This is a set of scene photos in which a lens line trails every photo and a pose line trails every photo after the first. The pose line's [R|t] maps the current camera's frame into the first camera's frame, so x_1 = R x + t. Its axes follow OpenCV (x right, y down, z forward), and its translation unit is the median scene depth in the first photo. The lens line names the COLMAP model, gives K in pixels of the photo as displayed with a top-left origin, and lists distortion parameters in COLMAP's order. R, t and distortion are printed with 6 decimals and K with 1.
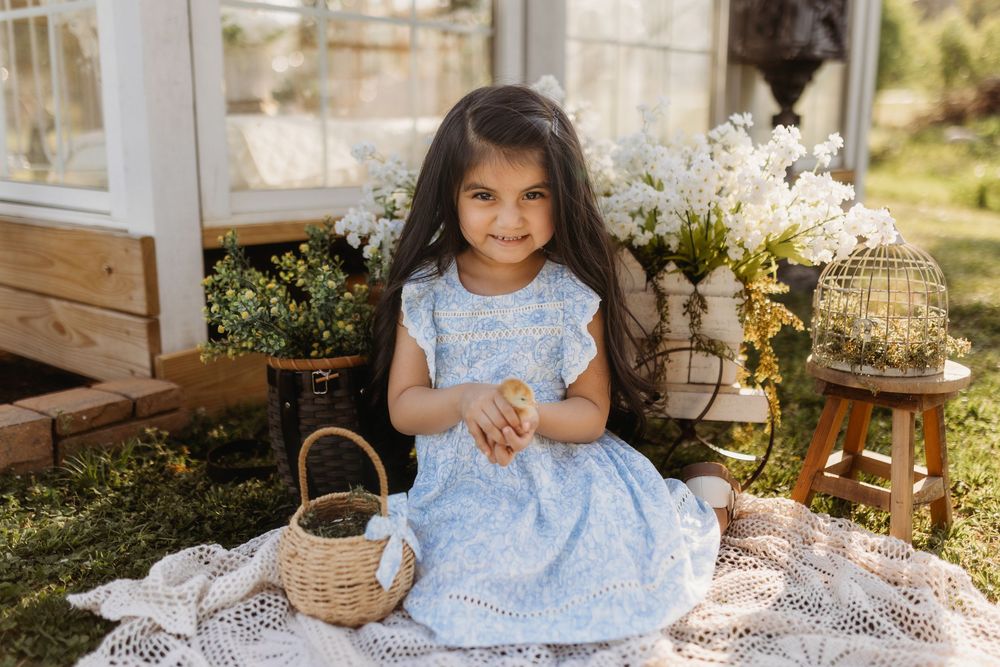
lens RADIAL K [[959.5, 0, 518.1], [0, 959.5, 332.2], [0, 0, 1]] dist [0.015125, 0.013326]
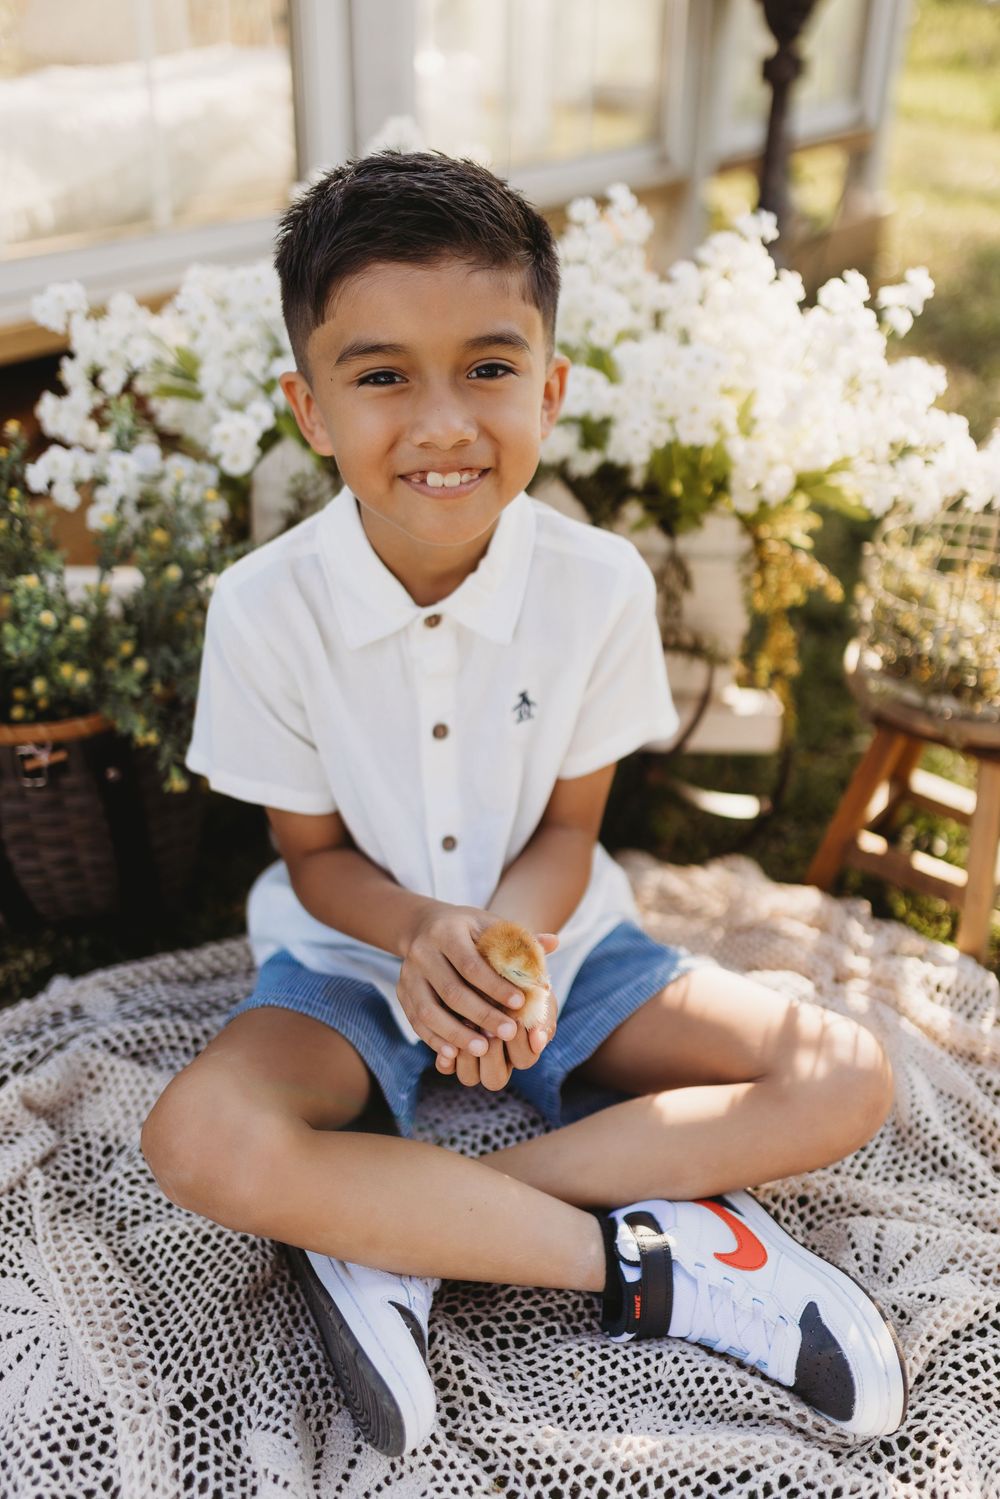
lens RADIAL K [[1438.3, 0, 537.0], [0, 1438.3, 749.3], [0, 0, 1]] dist [0.015125, 0.013326]
pose [[0.989796, -0.028798, 0.139551, -0.025846], [-0.012669, 0.957700, 0.287490, -0.171095], [-0.141927, -0.286324, 0.947563, 0.133201]]
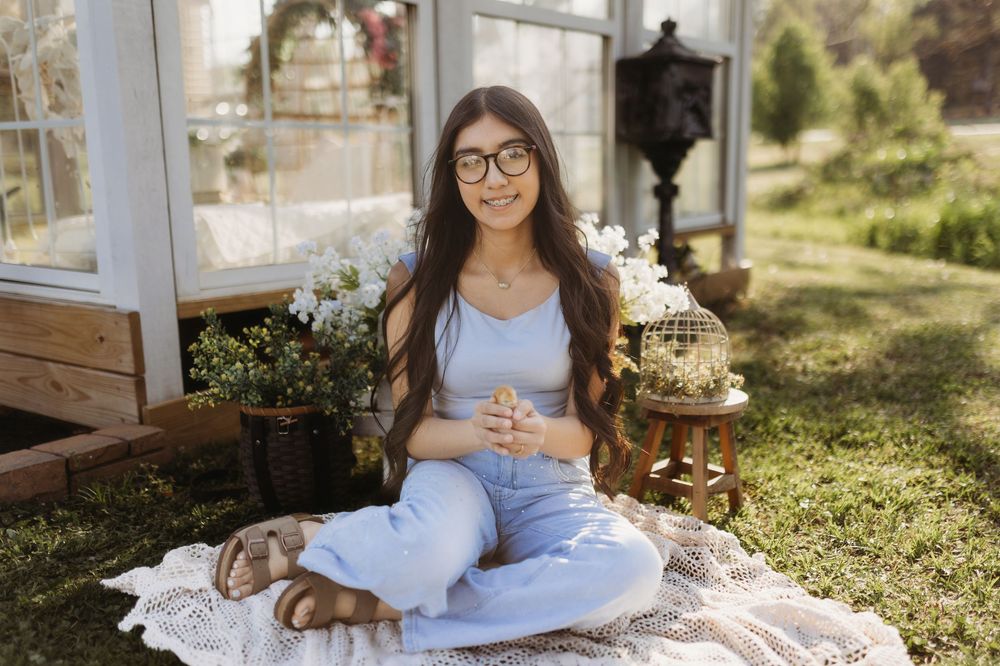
lens RADIAL K [[1012.1, 0, 539.3], [0, 1012.1, 332.5], [0, 0, 1]] dist [0.096250, 0.007002]
pose [[0.997538, -0.028291, 0.064164, 0.063589], [0.030338, 0.999054, -0.031152, -0.016360], [-0.063222, 0.033022, 0.997453, -0.422183]]
